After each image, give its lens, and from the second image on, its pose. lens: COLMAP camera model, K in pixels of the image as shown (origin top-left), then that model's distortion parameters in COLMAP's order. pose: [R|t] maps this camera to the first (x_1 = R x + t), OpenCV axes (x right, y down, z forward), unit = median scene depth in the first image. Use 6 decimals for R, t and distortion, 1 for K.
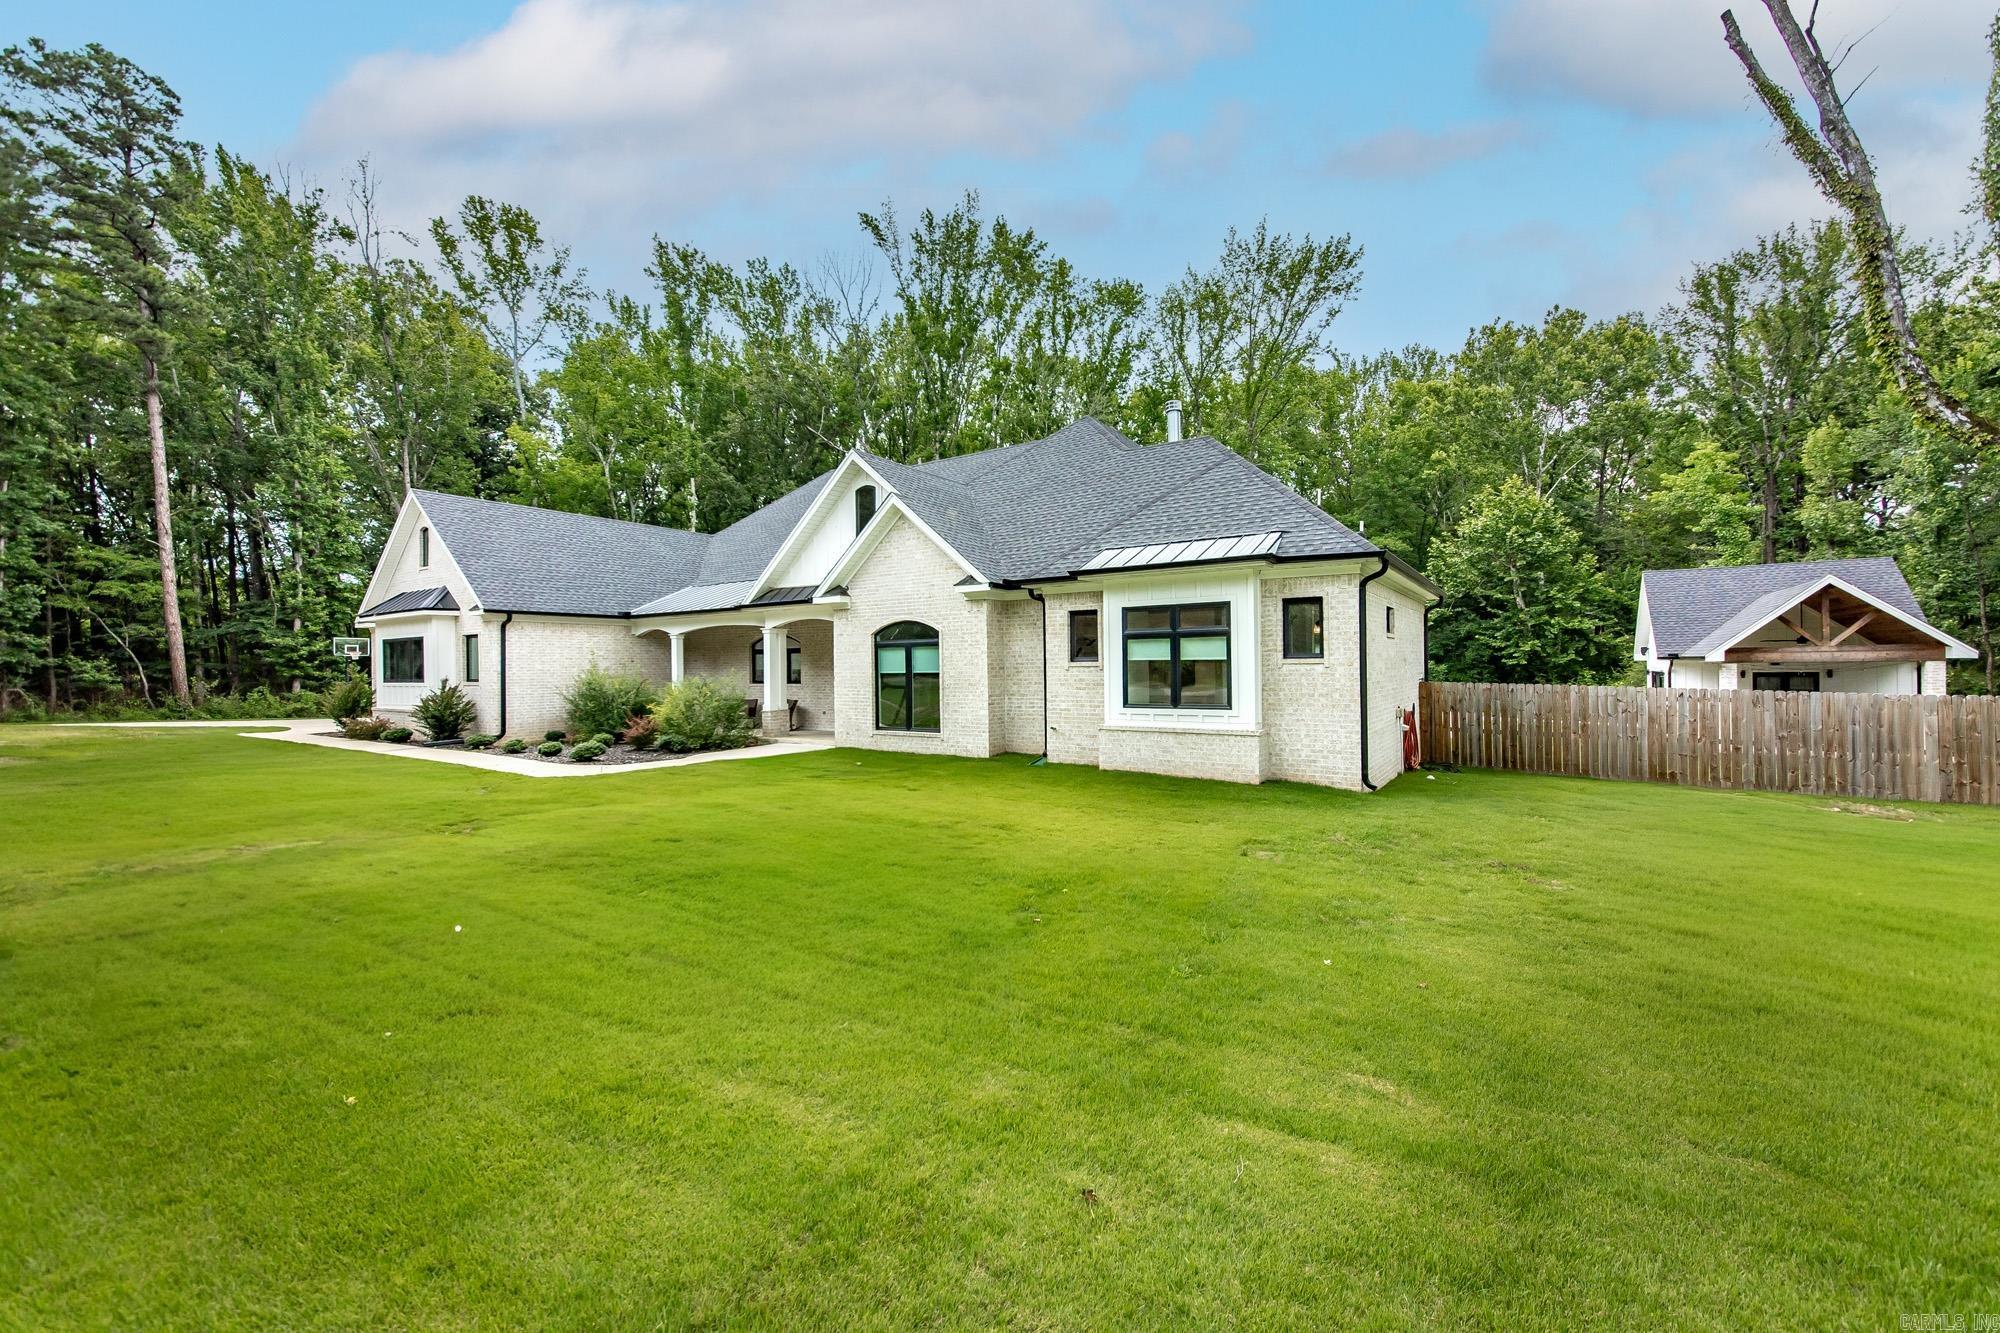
lens RADIAL K [[793.9, 0, 998.0], [0, 793.9, 659.5], [0, 0, 1]] dist [-0.002195, 0.000013]
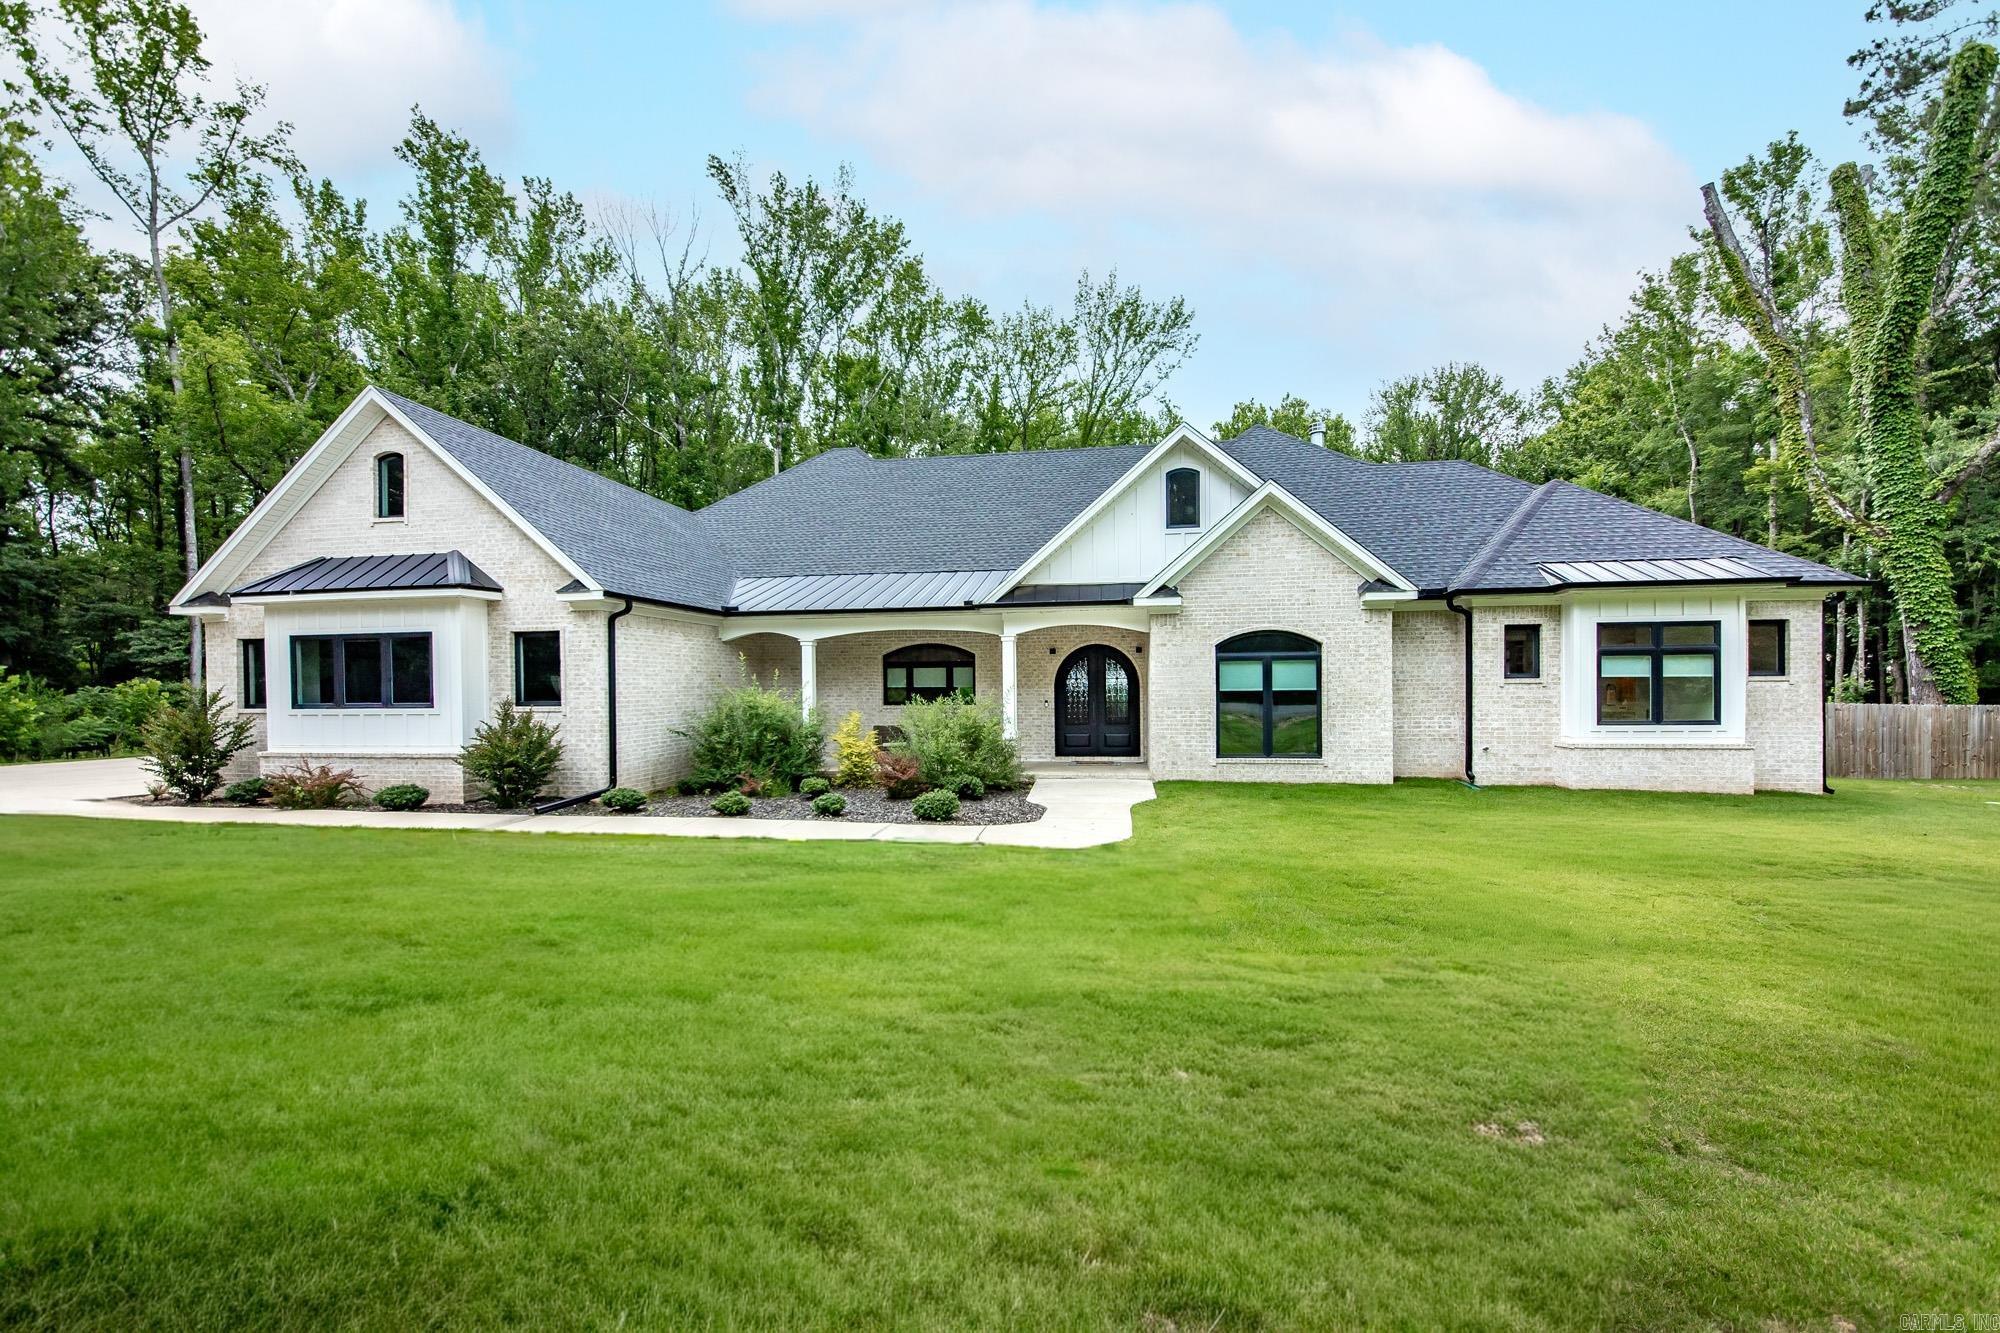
lens RADIAL K [[762.2, 0, 999.3], [0, 762.2, 685.6], [0, 0, 1]] dist [-0.007892, 0.001055]
pose [[0.907729, 0.000932, 0.419556, -0.719204], [-0.005093, 0.999948, 0.008797, 0.005582], [-0.419527, -0.010122, 0.907687, 0.364554]]
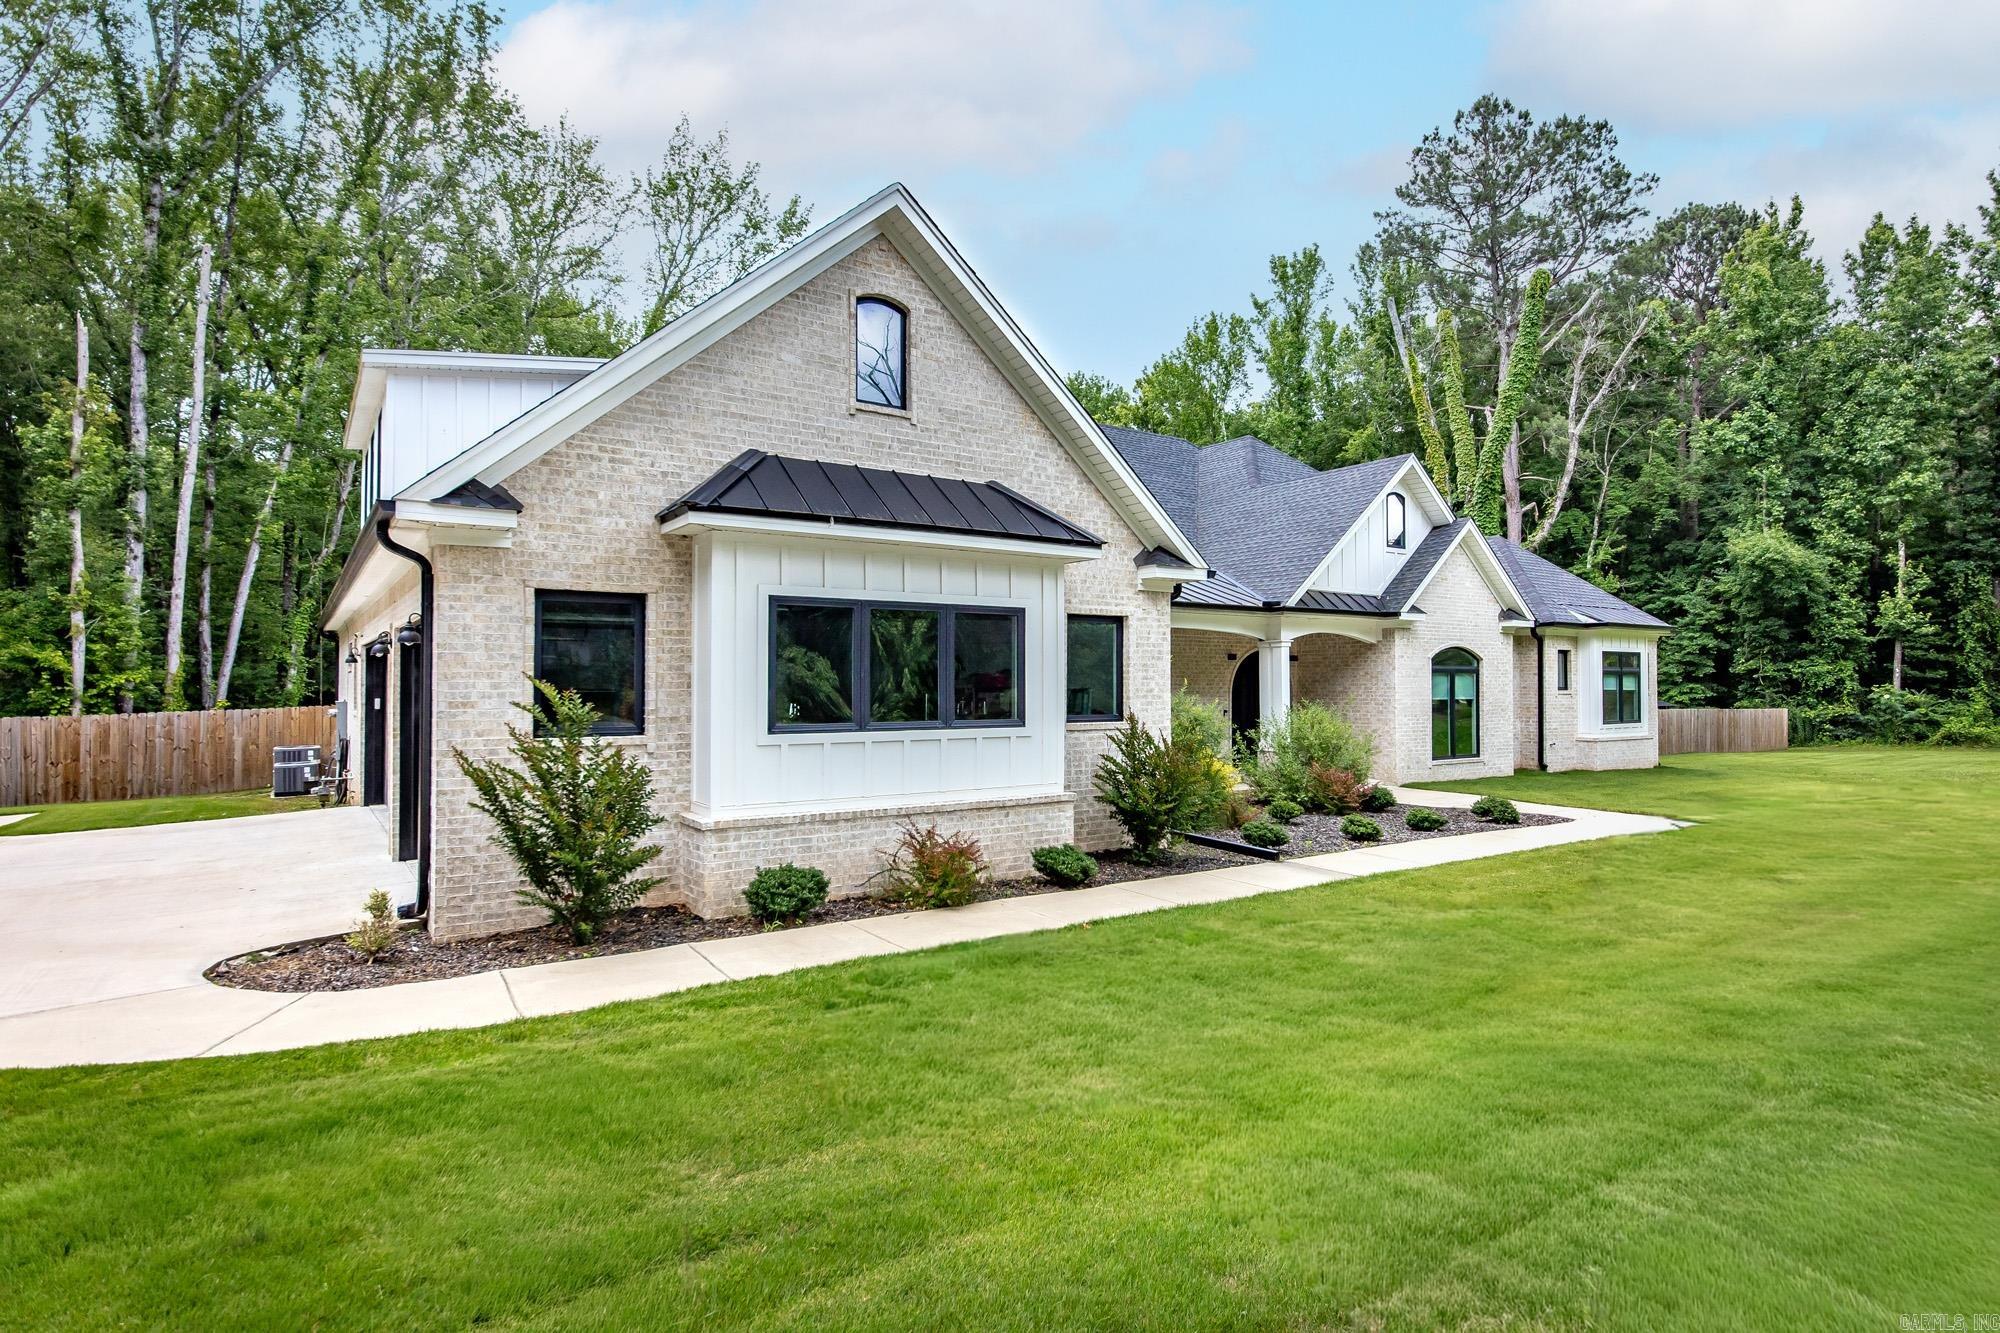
lens RADIAL K [[1063.0, 0, 1003.4], [0, 1063.0, 670.3], [0, 0, 1]] dist [-0.003615, 0.000076]
pose [[0.358365, 0.022953, 0.933299, -1.529389], [-0.015333, 0.999708, -0.018699, 0.013576], [-0.933456, -0.007610, 0.358612, 1.036776]]
